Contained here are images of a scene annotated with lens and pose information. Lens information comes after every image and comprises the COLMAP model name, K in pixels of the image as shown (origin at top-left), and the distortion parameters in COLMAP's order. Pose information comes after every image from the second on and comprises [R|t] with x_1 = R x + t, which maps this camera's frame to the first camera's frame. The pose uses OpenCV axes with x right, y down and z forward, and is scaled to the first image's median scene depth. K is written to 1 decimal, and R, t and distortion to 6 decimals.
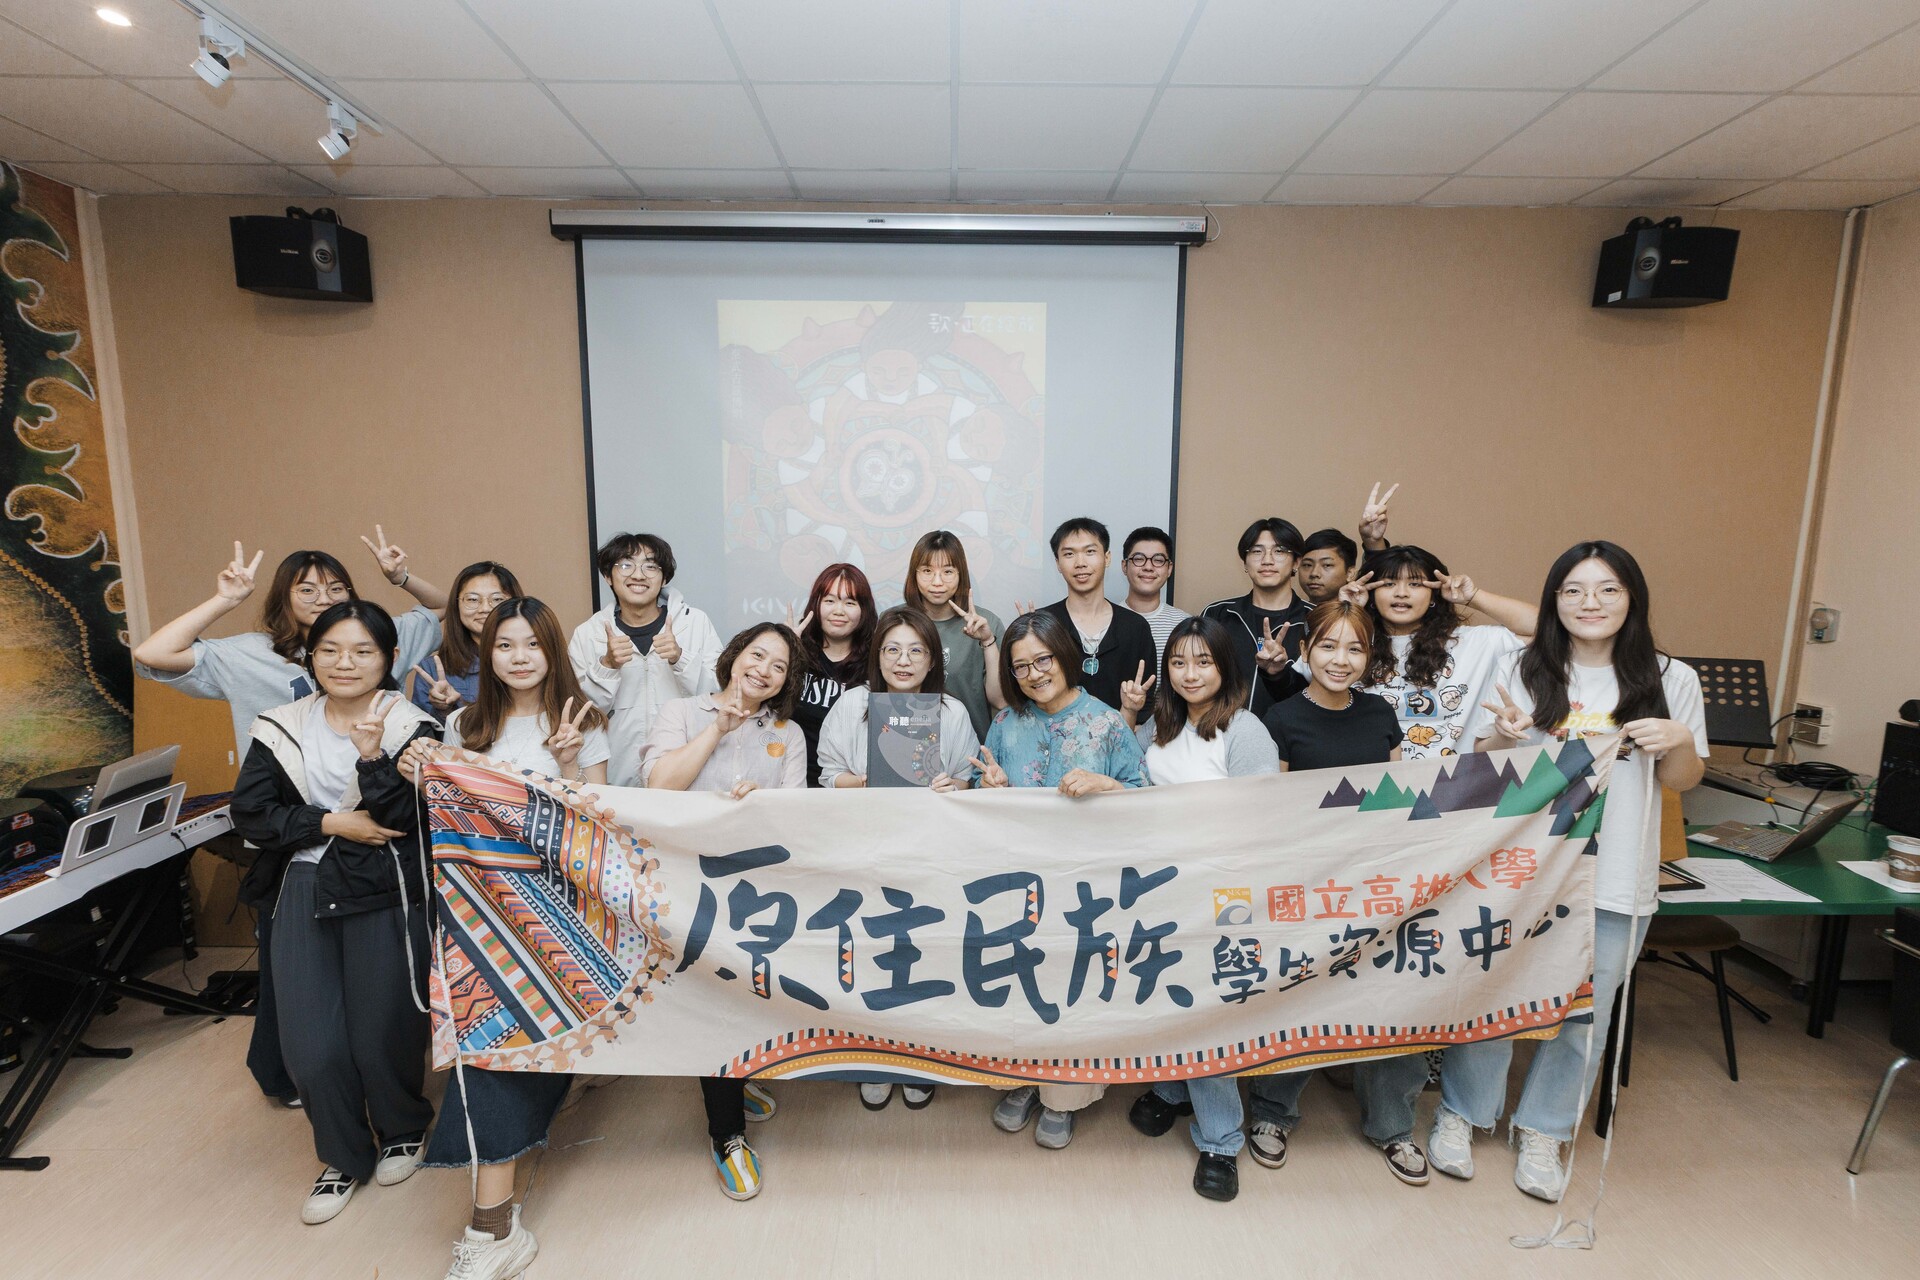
lens RADIAL K [[832.7, 0, 955.7], [0, 832.7, 633.9], [0, 0, 1]] dist [-0.000356, -0.000332]
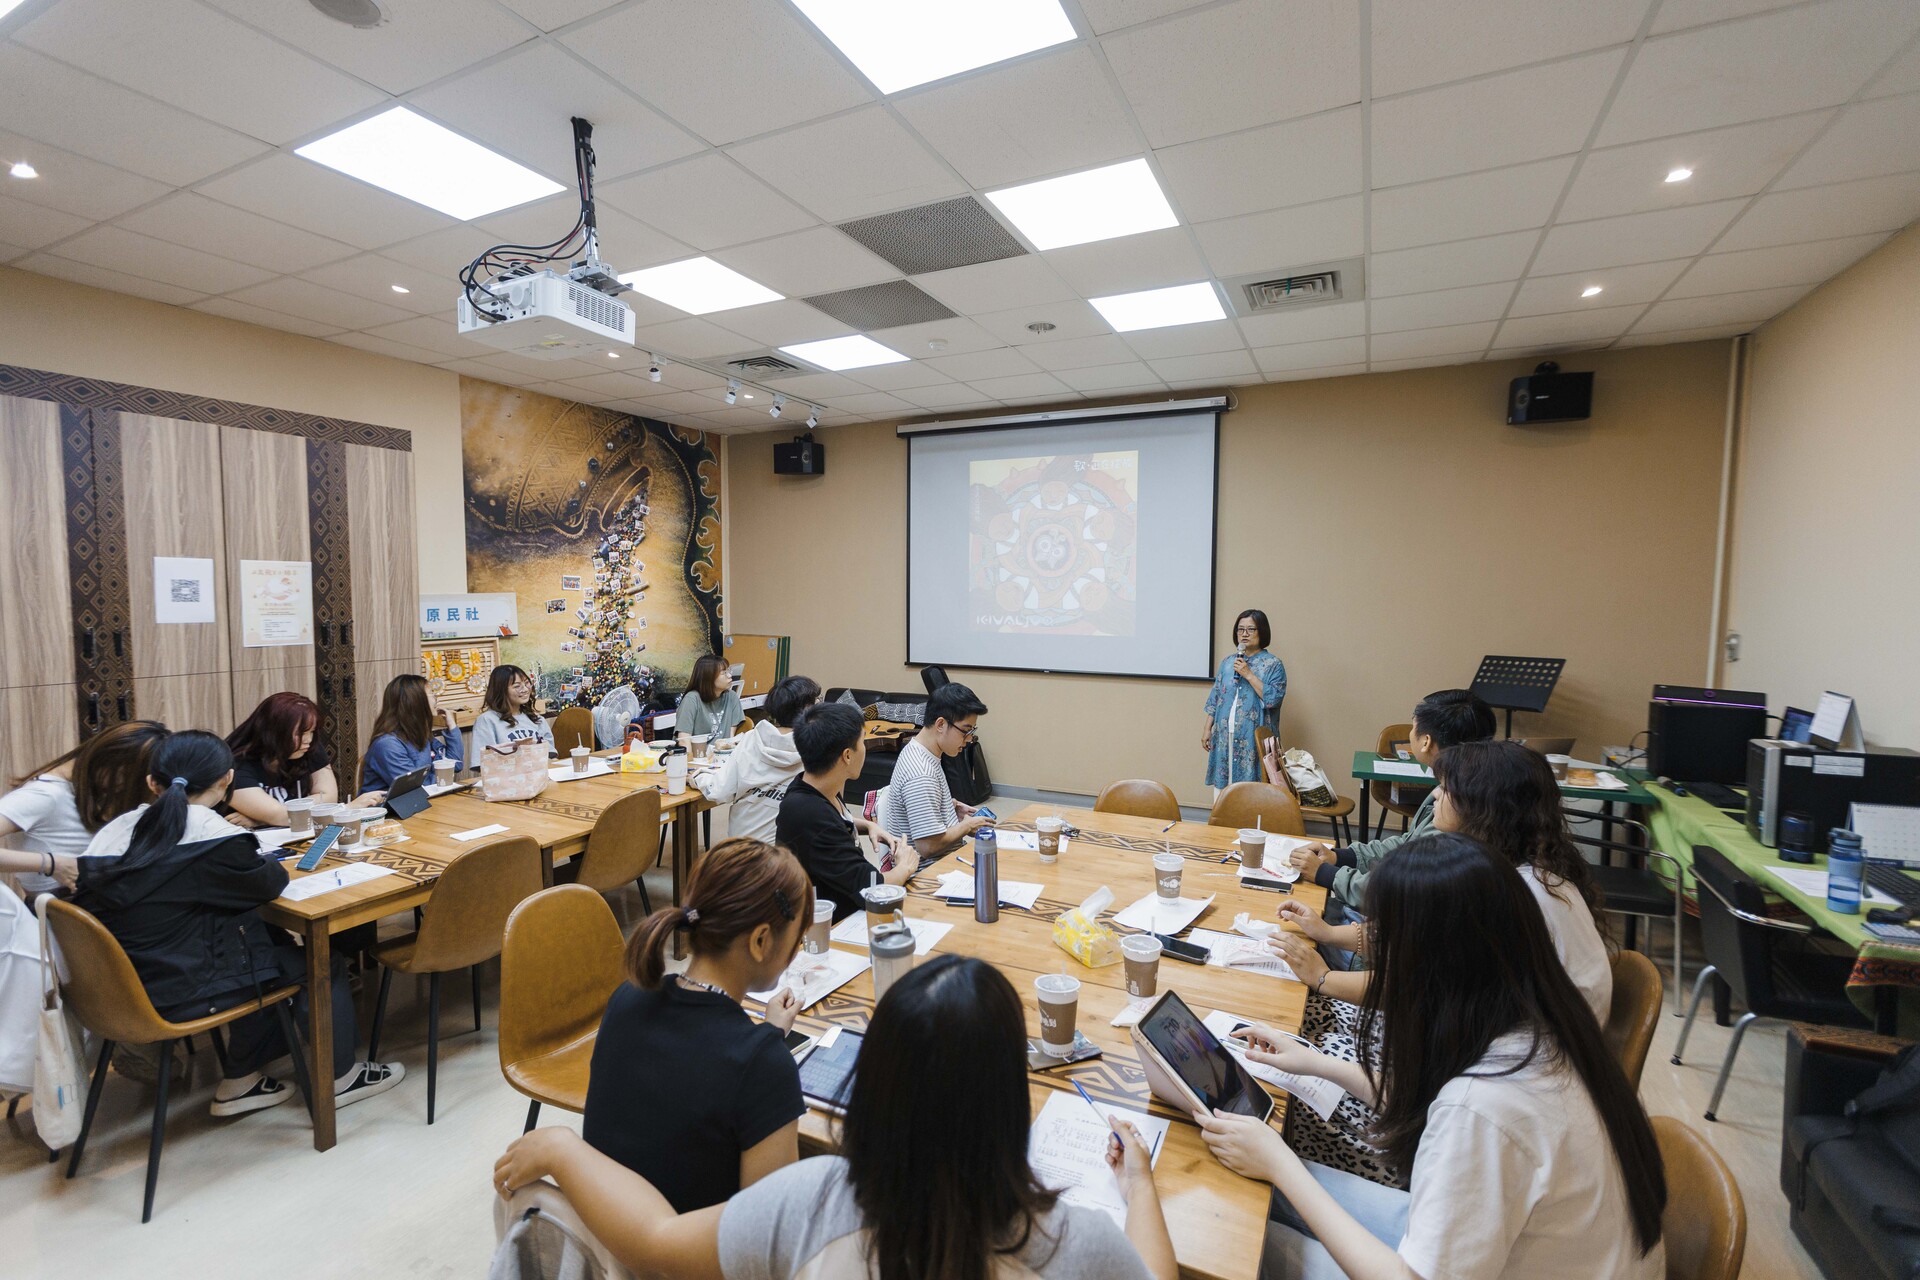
lens RADIAL K [[832.7, 0, 955.7], [0, 832.7, 633.9], [0, 0, 1]] dist [-0.000356, -0.000332]
pose [[0.895412, 0.023348, -0.444625, 0.551132], [-0.057493, 0.996327, -0.063464, 0.123466], [0.441510, 0.082389, 0.893466, -0.710863]]
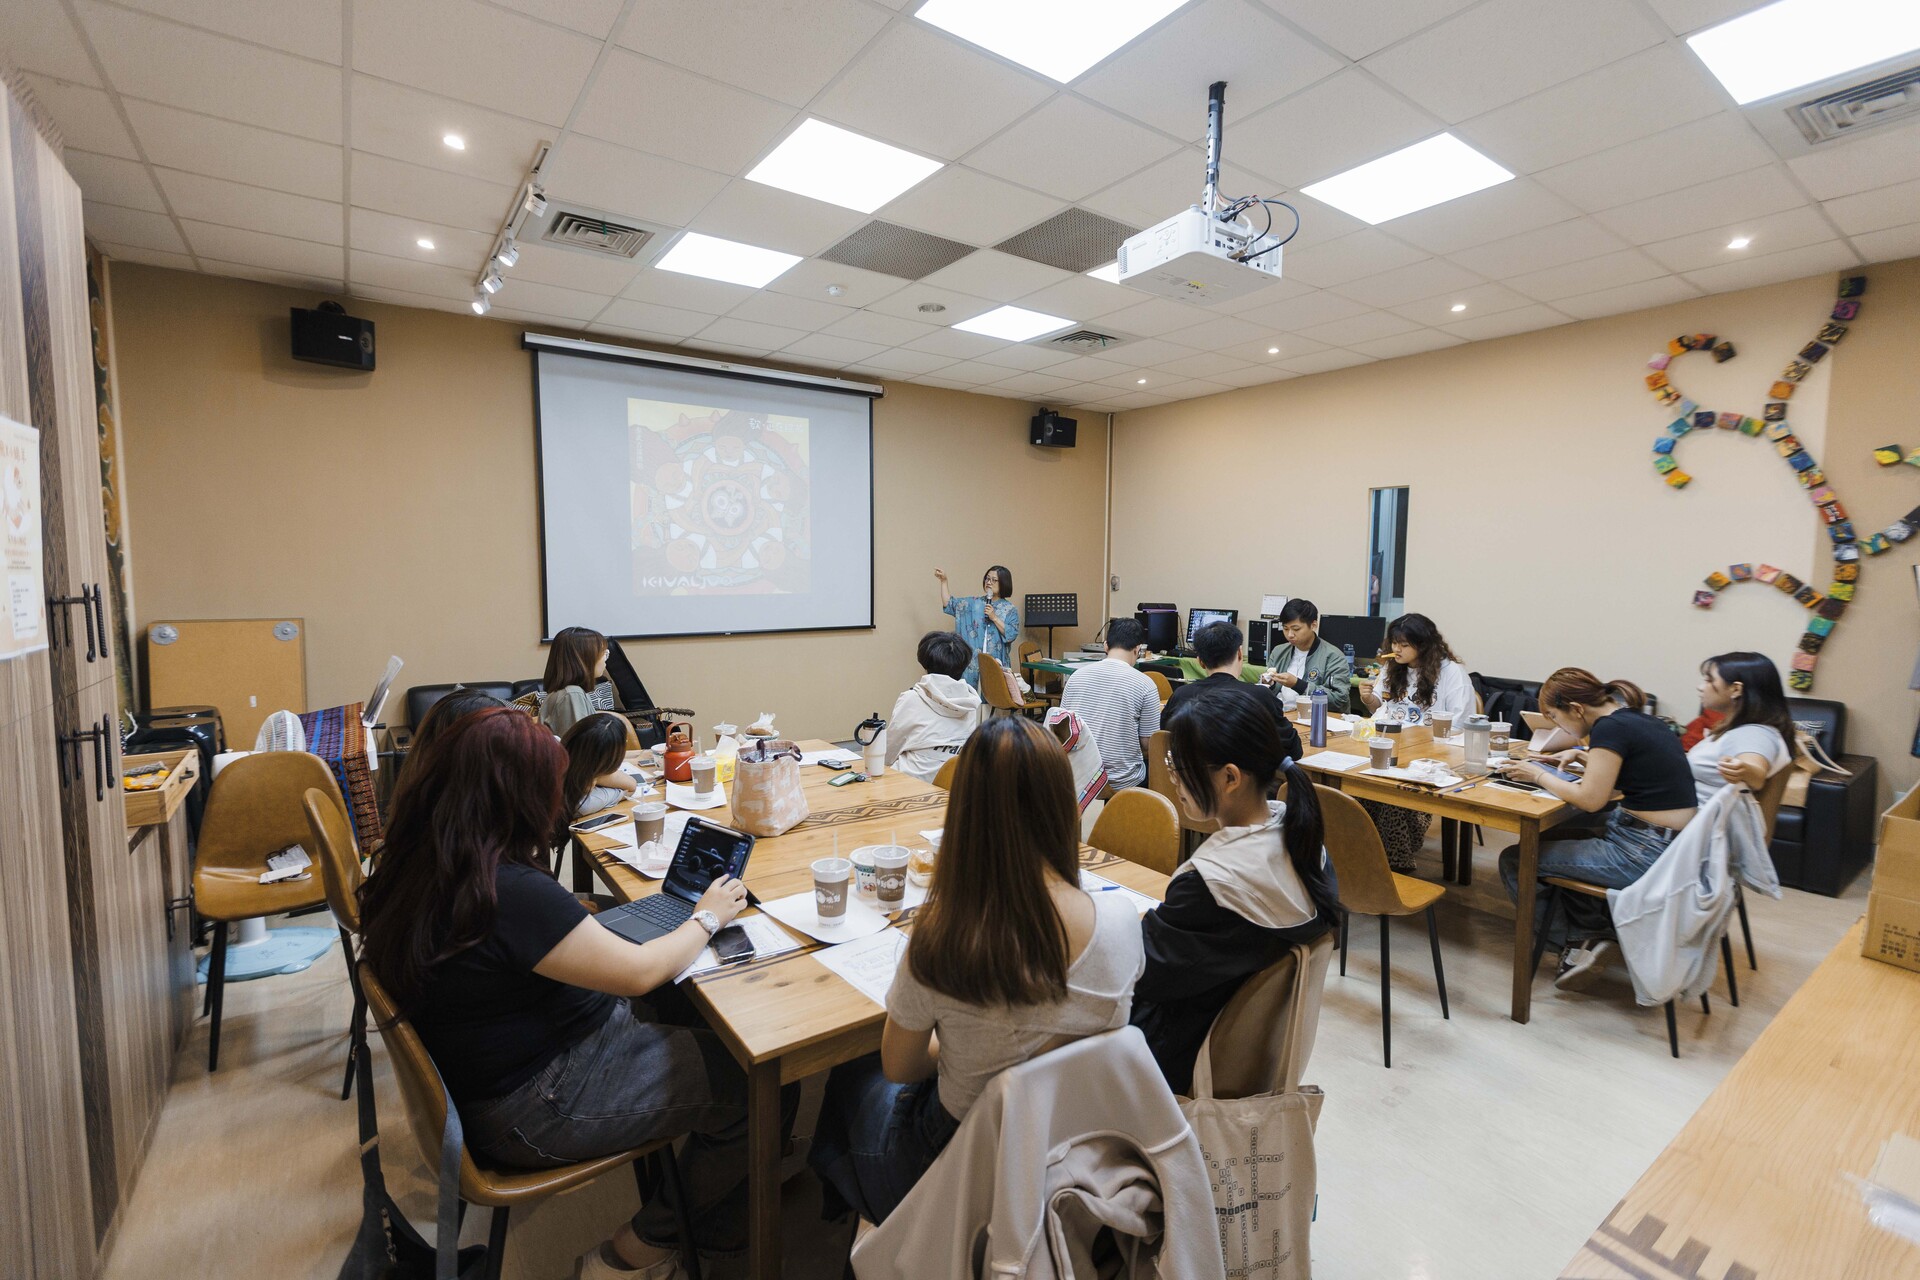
lens RADIAL K [[832.7, 0, 955.7], [0, 832.7, 633.9], [0, 0, 1]] dist [-0.000356, -0.000332]
pose [[0.820406, -0.048973, 0.569681, -0.710135], [0.074658, 0.996971, -0.021811, 0.154049], [-0.566887, 0.060425, 0.821577, -0.705836]]
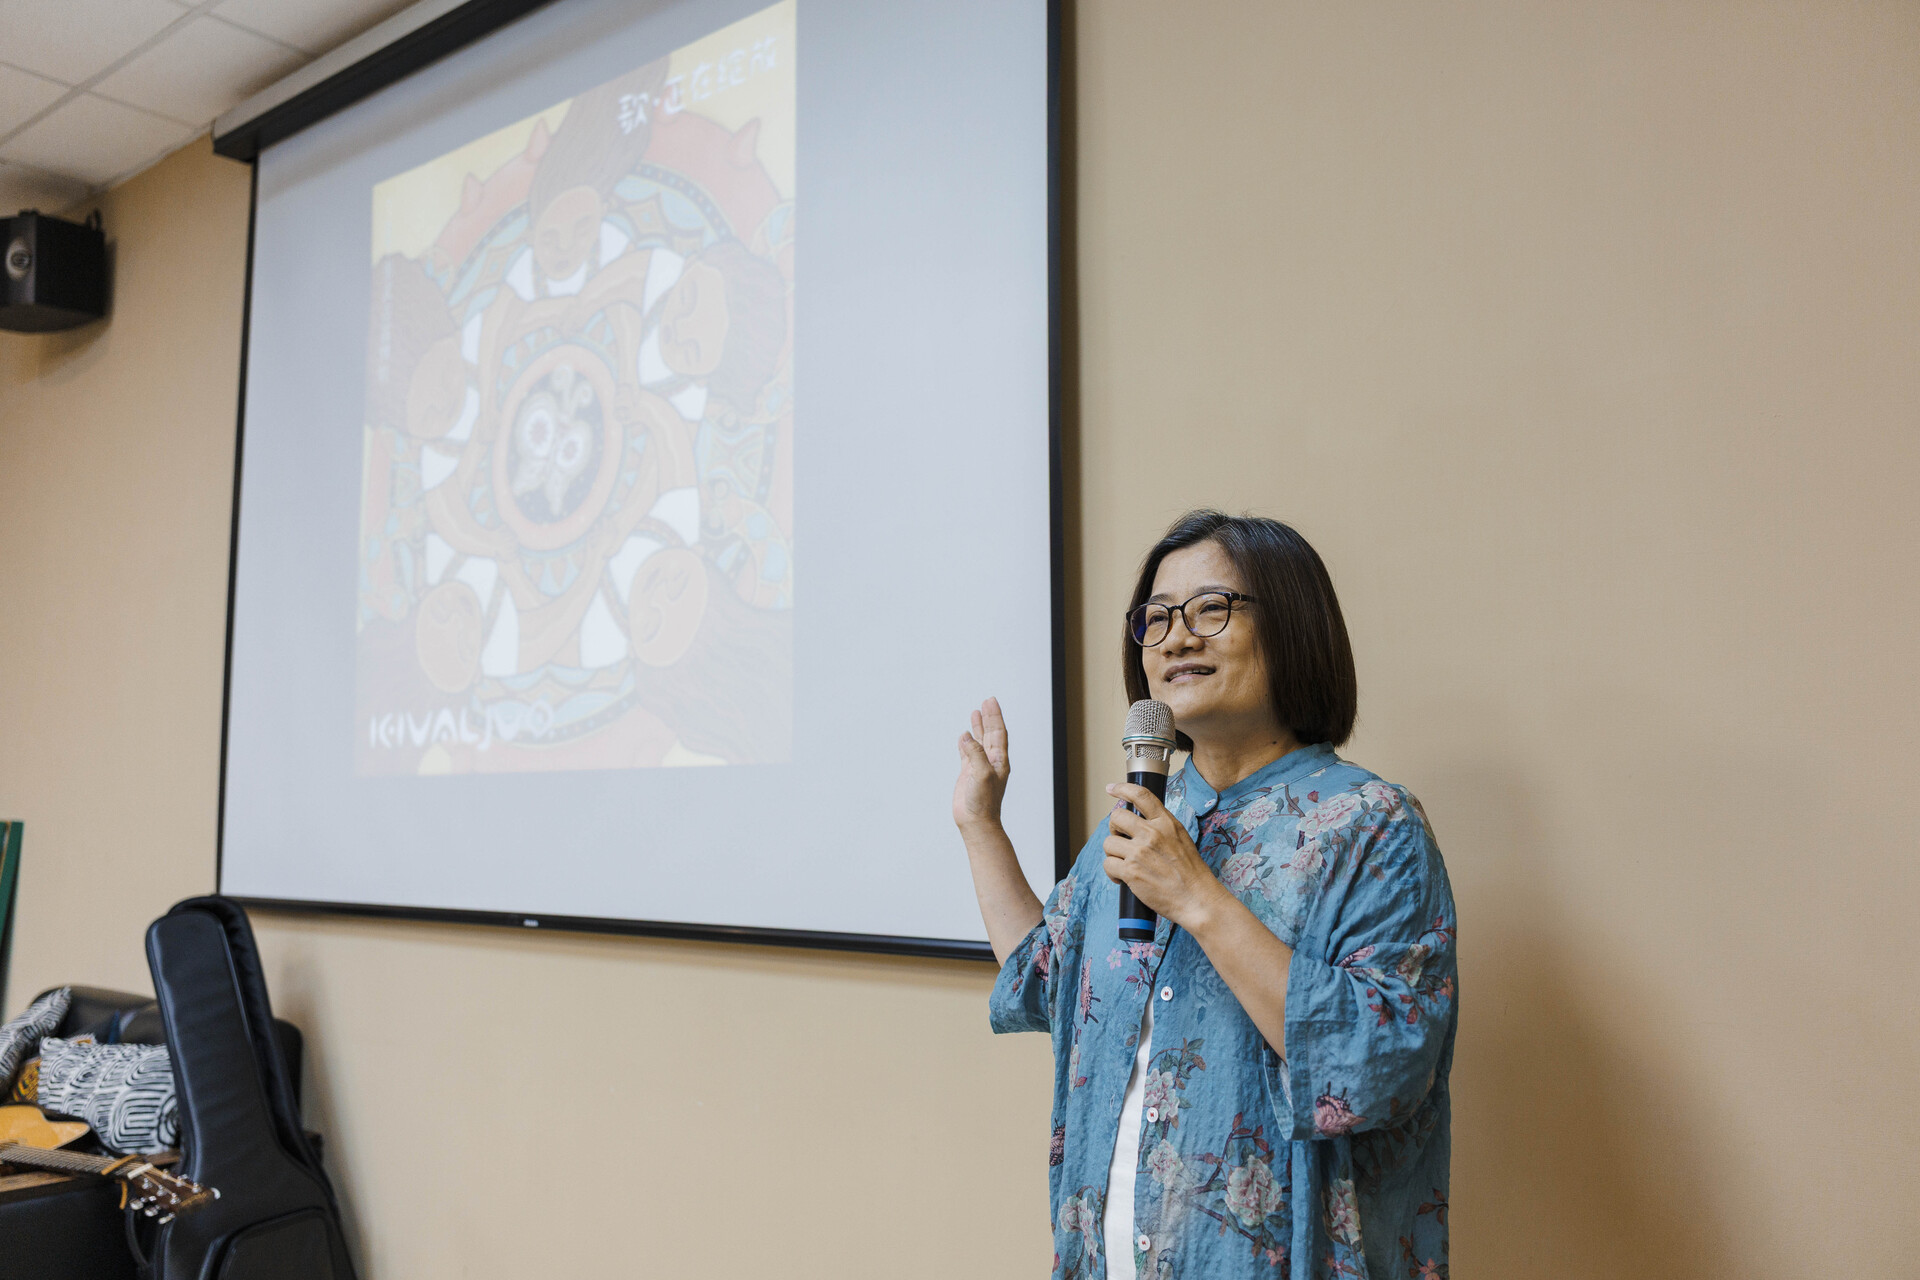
lens RADIAL K [[1508.2, 0, 960.0], [0, 1508.2, 640.0], [0, 0, 1]] dist [0.049668, 0.000795]
pose [[0.784900, -0.077306, -0.614781, 0.625195], [-0.072102, 0.974051, -0.214537, 0.088192], [0.615413, 0.212717, 0.758959, 0.519621]]
